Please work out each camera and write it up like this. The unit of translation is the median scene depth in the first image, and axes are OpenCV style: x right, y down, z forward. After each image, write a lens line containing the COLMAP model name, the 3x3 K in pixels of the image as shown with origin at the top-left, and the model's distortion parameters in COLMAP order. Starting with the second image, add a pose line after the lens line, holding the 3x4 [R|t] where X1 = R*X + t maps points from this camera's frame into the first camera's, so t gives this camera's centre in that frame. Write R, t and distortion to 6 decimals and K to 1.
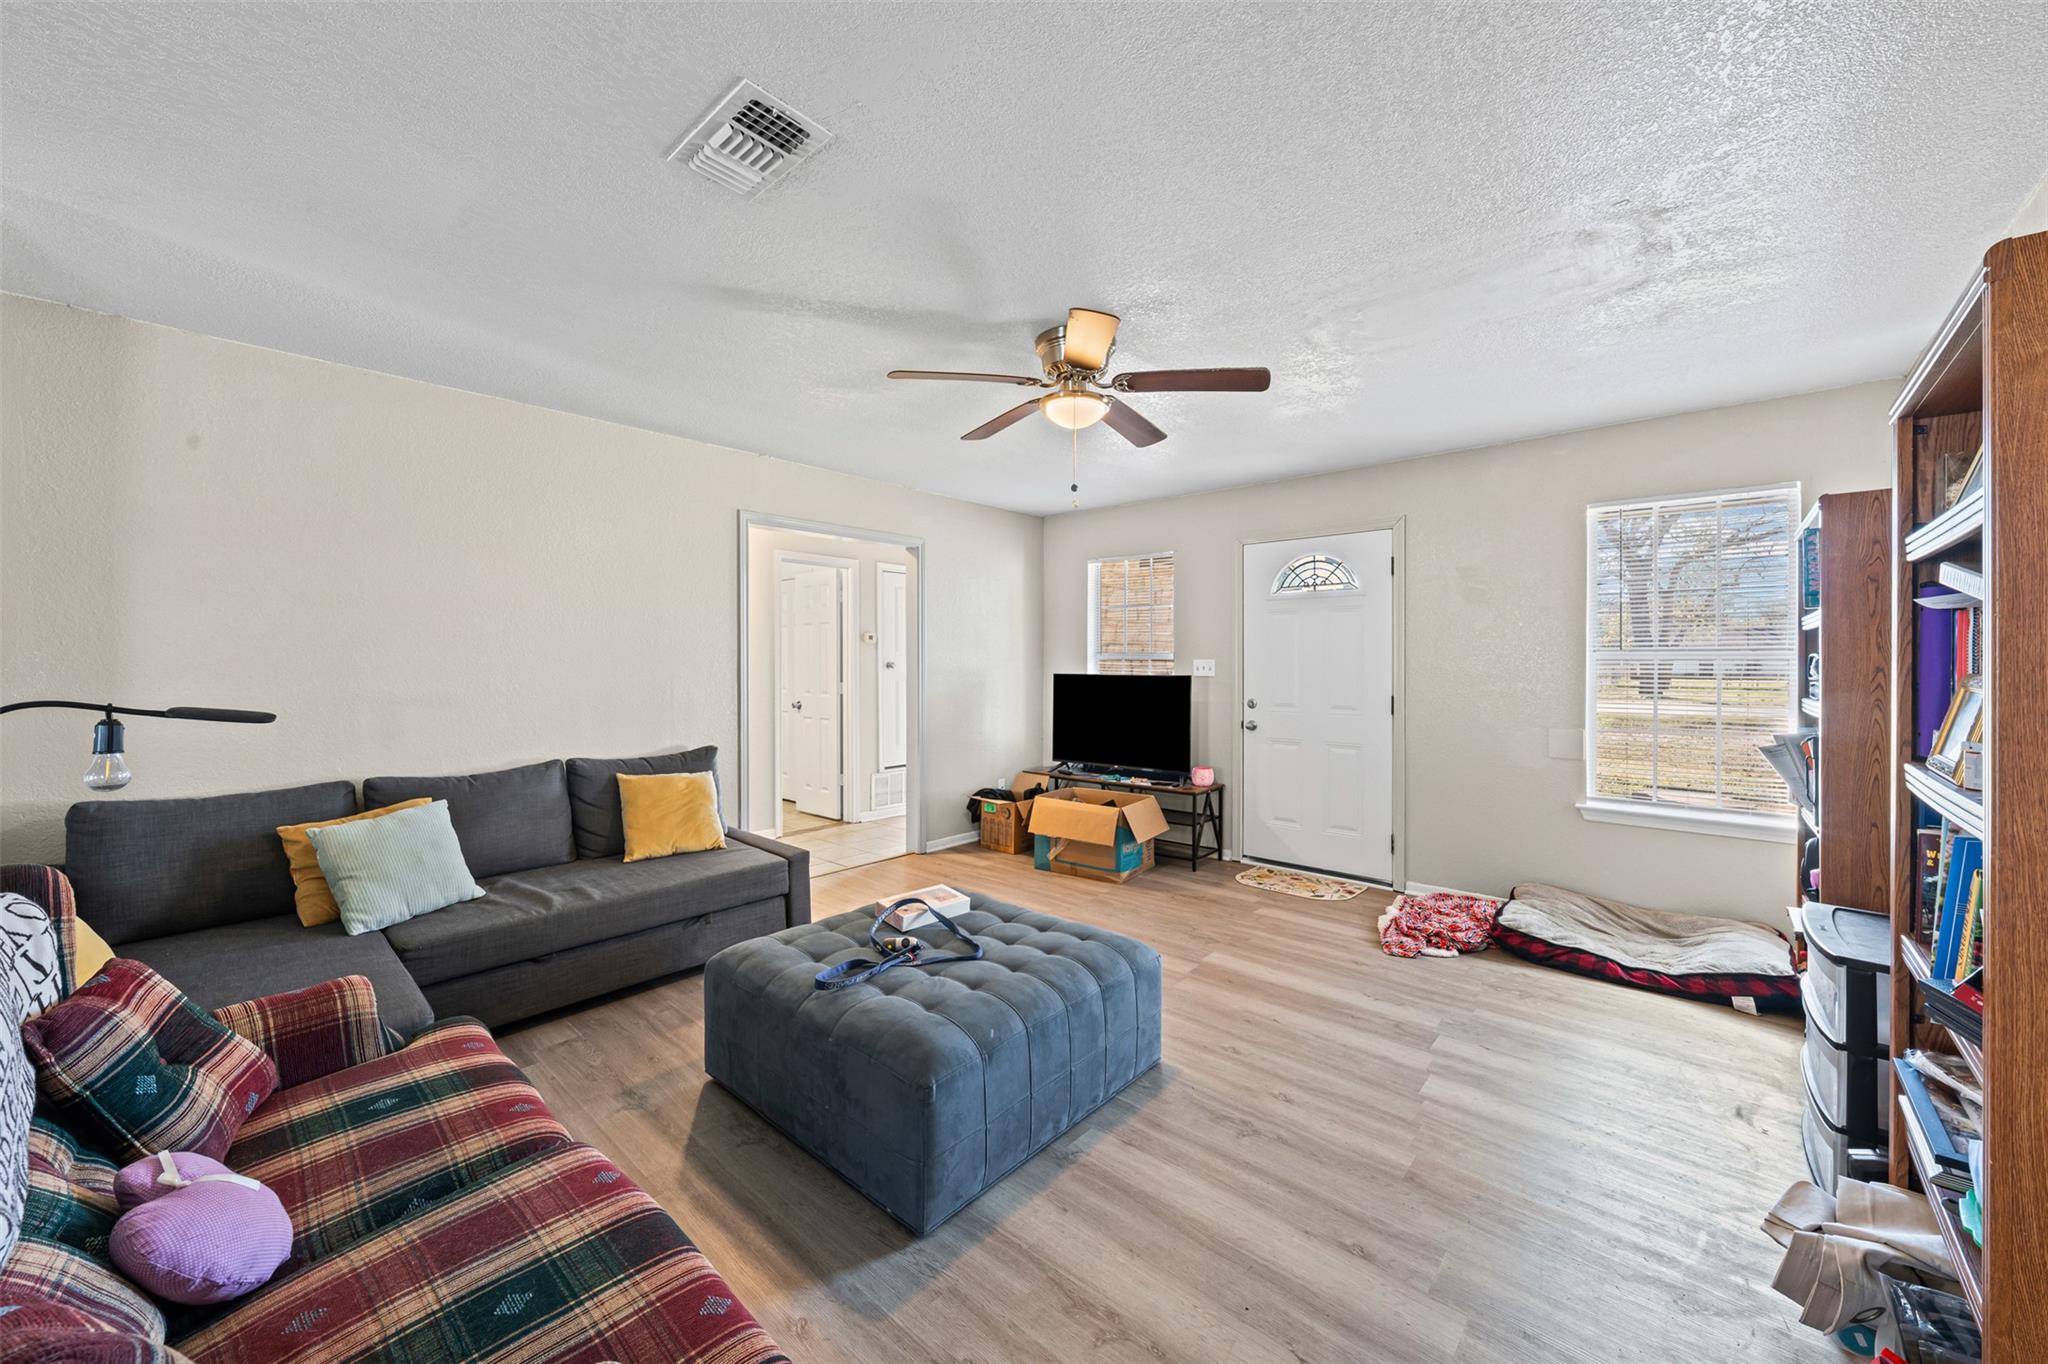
lens RADIAL K [[758.7, 0, 1021.3], [0, 758.7, 663.1], [0, 0, 1]] dist [-0.002569, -0.000215]
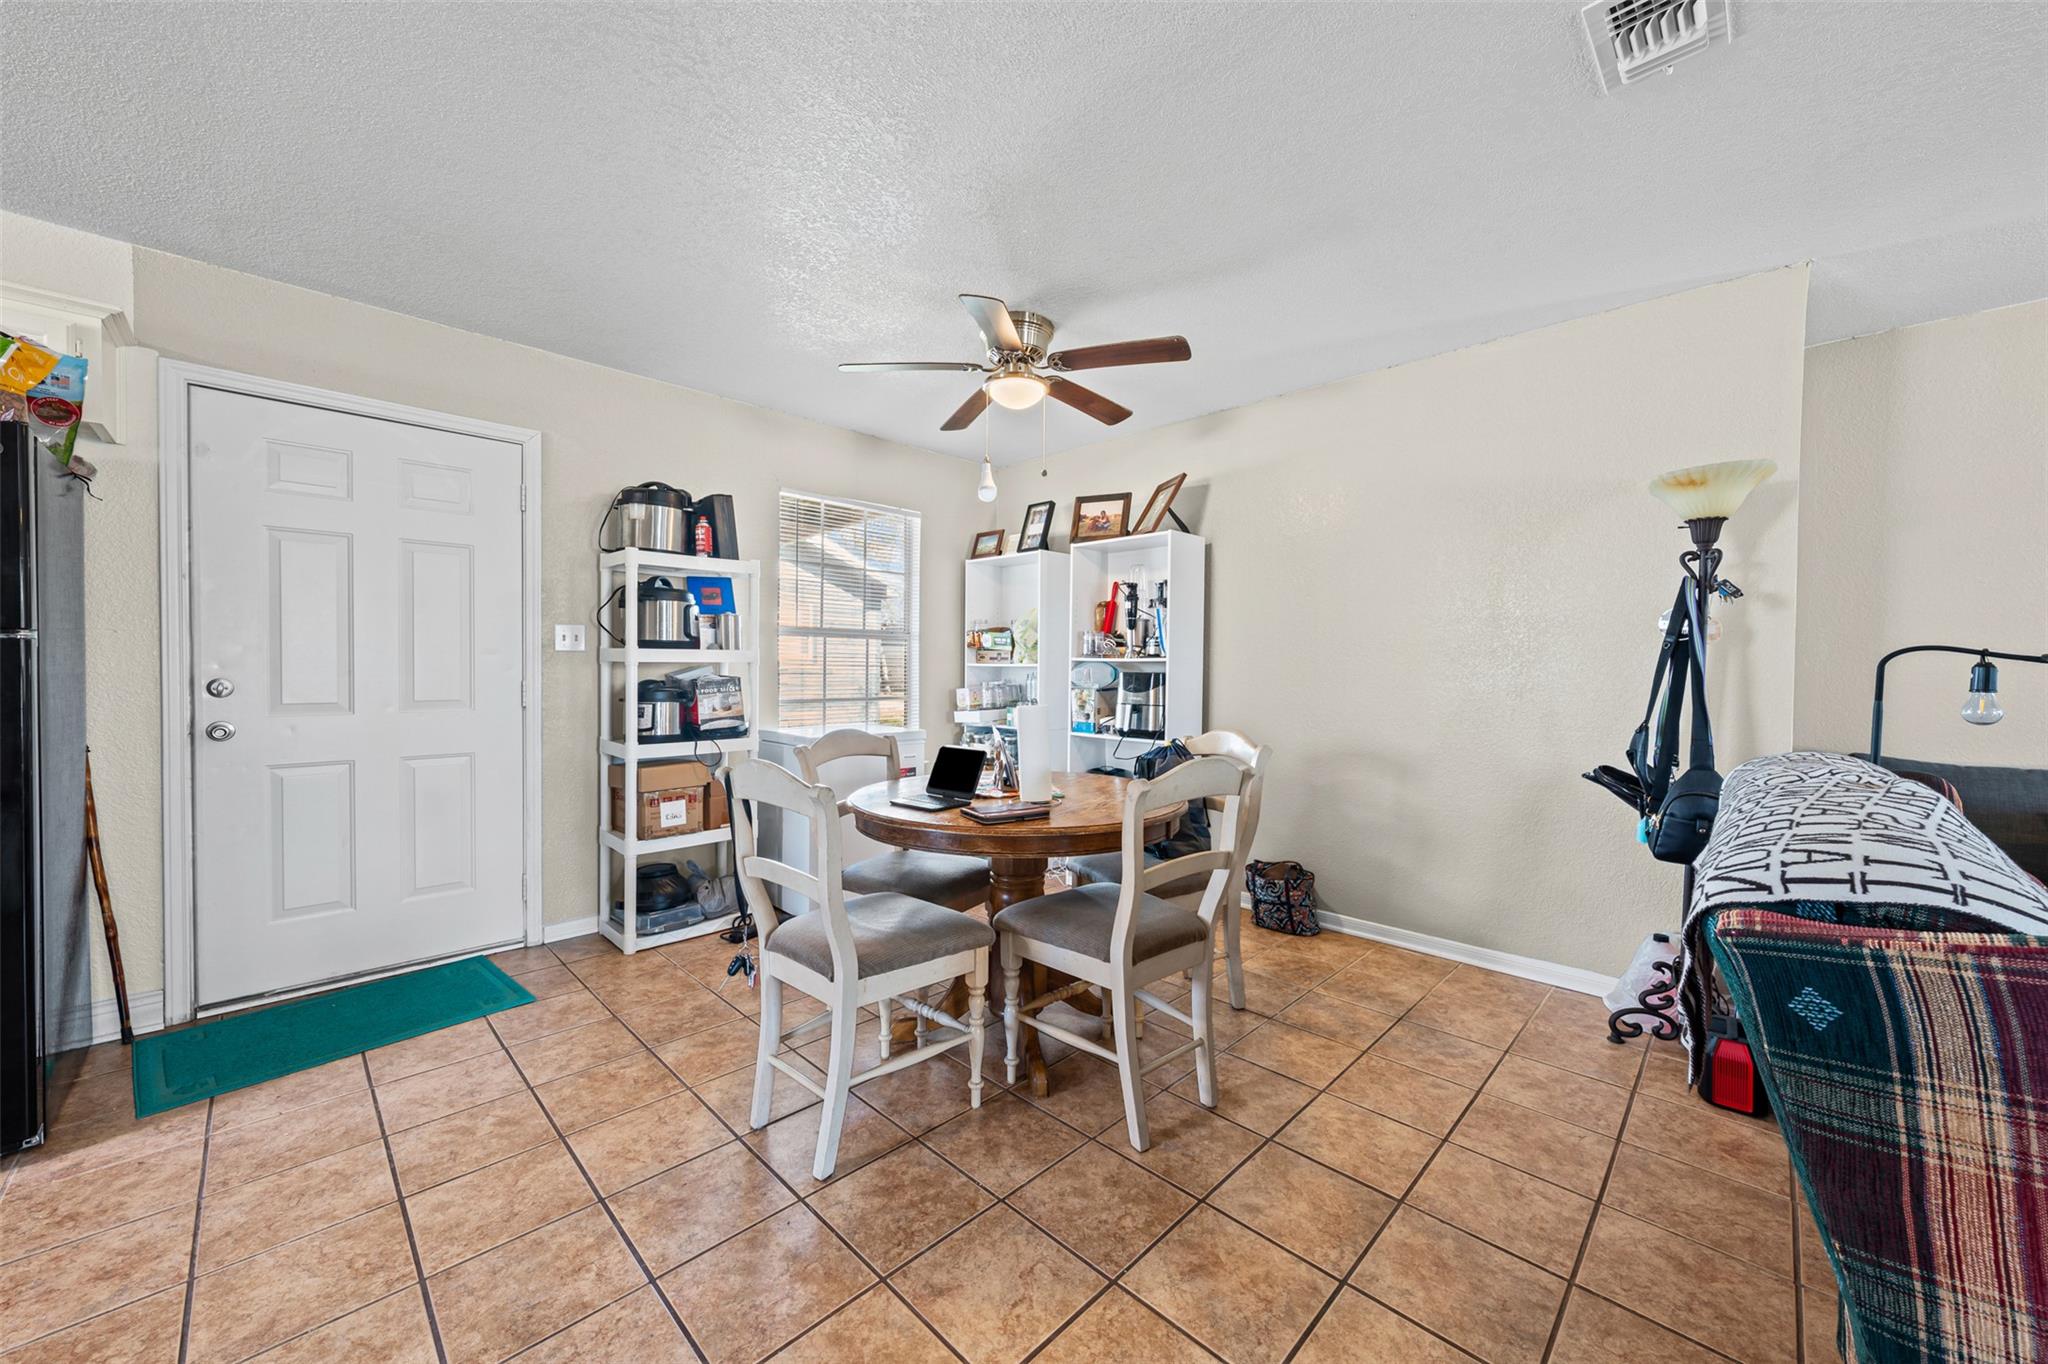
lens RADIAL K [[758.7, 0, 1030.8], [0, 758.7, 675.4], [0, 0, 1]] dist [-0.002569, -0.000215]
pose [[-0.045257, 0.015255, -0.998859, -0.001228], [-0.010390, 0.999822, 0.015740, 0.029106], [0.998921, 0.011090, -0.045091, -0.122666]]
